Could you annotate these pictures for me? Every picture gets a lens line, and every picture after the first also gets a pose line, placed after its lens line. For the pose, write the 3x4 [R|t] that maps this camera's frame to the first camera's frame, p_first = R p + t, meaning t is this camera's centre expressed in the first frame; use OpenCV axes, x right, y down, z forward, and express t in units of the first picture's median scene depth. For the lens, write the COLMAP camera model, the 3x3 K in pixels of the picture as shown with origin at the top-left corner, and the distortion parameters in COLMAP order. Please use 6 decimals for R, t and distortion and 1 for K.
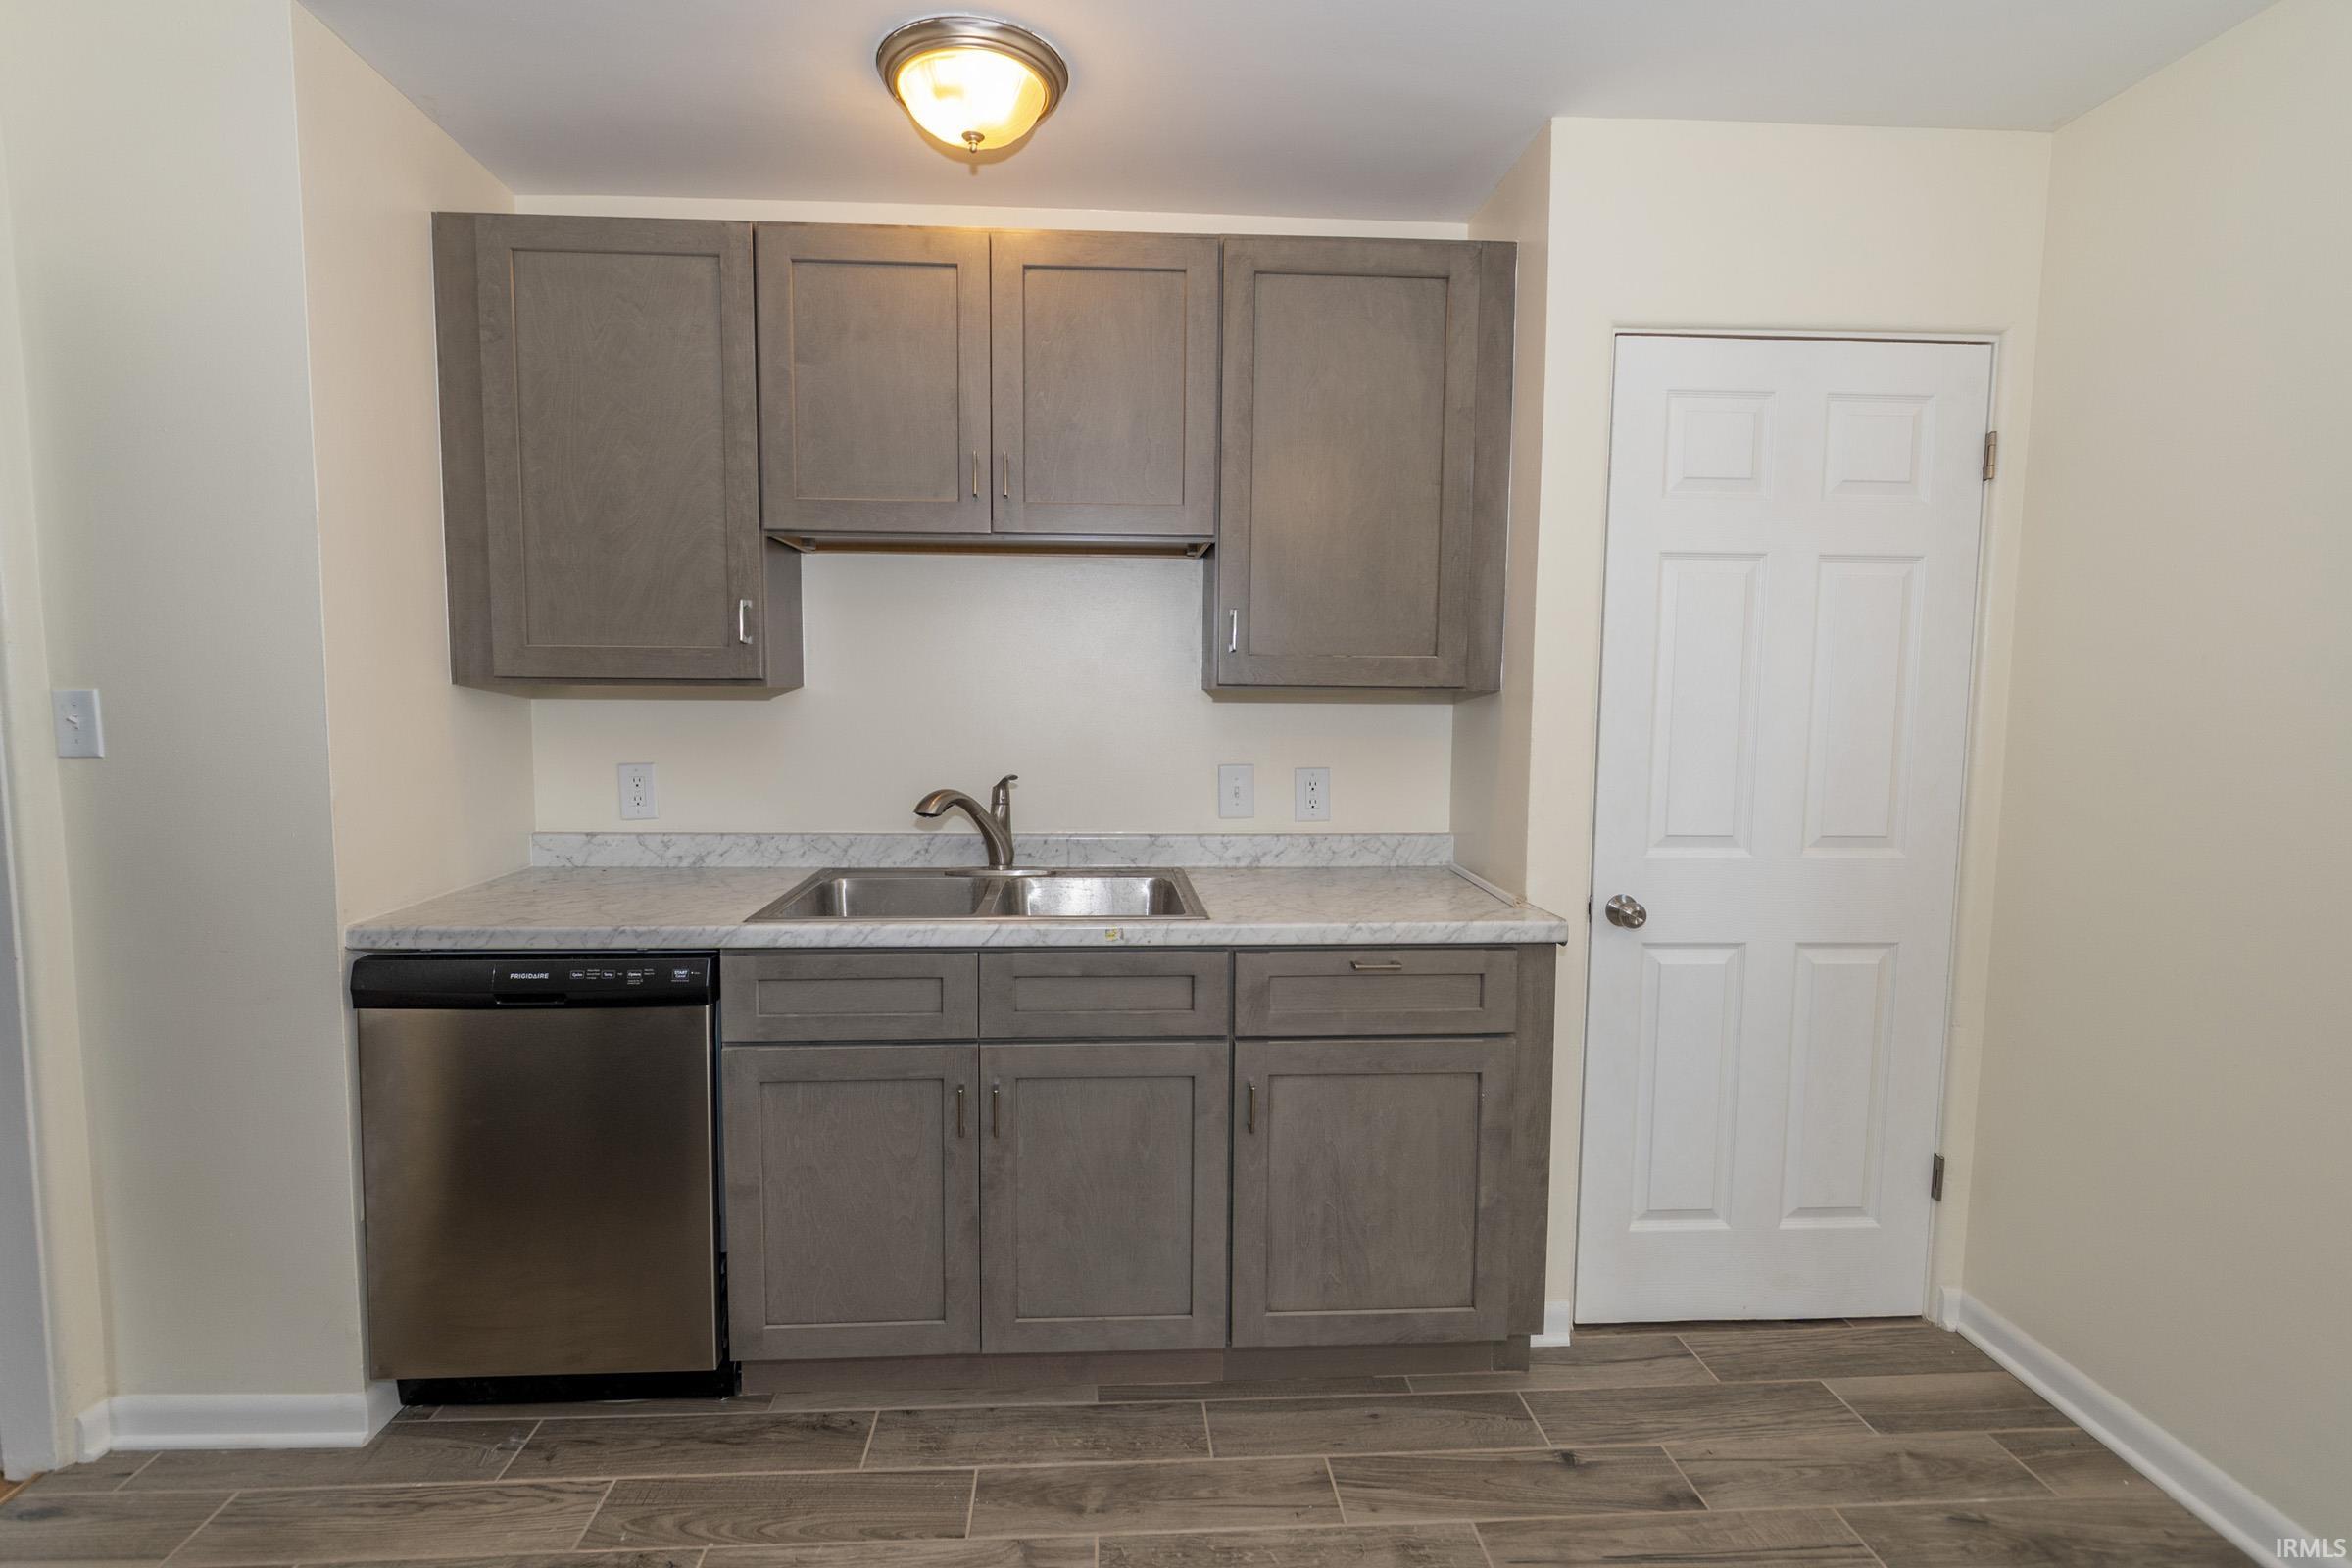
lens RADIAL K [[1037.8, 0, 1154.7], [0, 1037.8, 770.7], [0, 0, 1]] dist [-0.000073, -0.006478]
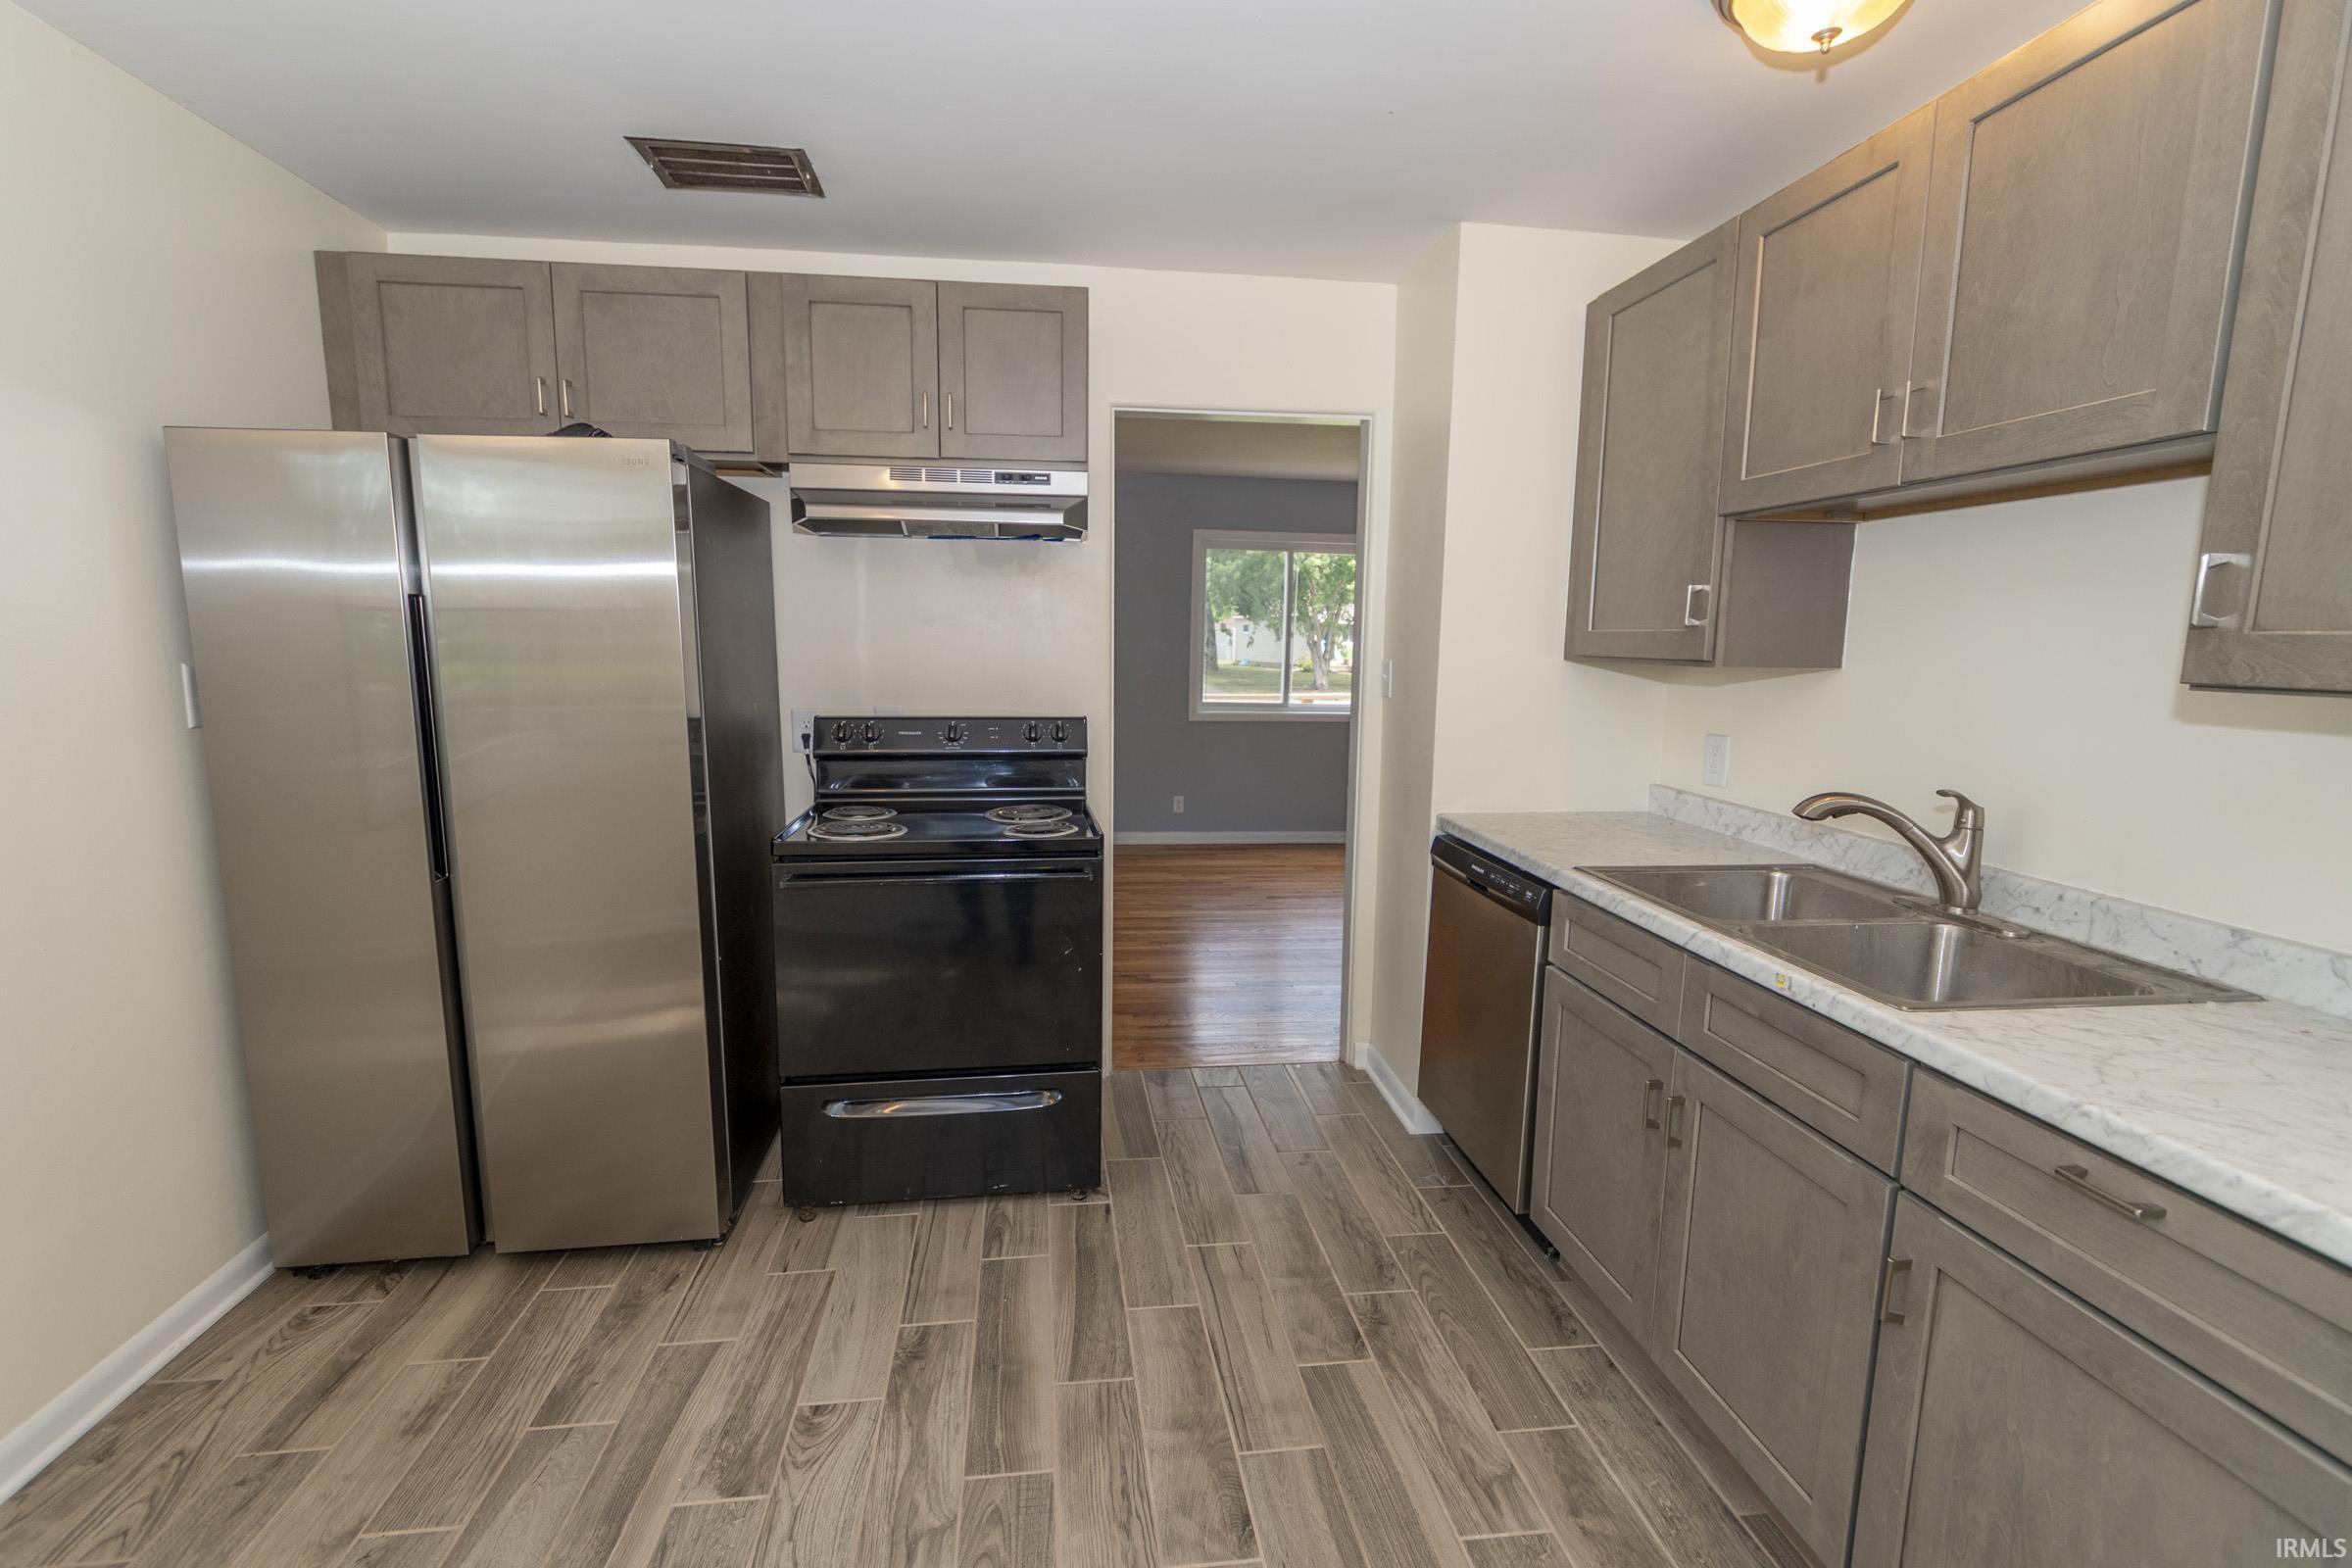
lens RADIAL K [[1020.1, 0, 1158.8], [0, 1020.1, 776.8], [0, 0, 1]] dist [0.000953, 0.000091]
pose [[0.077984, 0.131114, -0.988295, 0.694723], [-0.090955, 0.988116, 0.123913, -0.057048], [0.992797, 0.080227, 0.088982, 0.421614]]
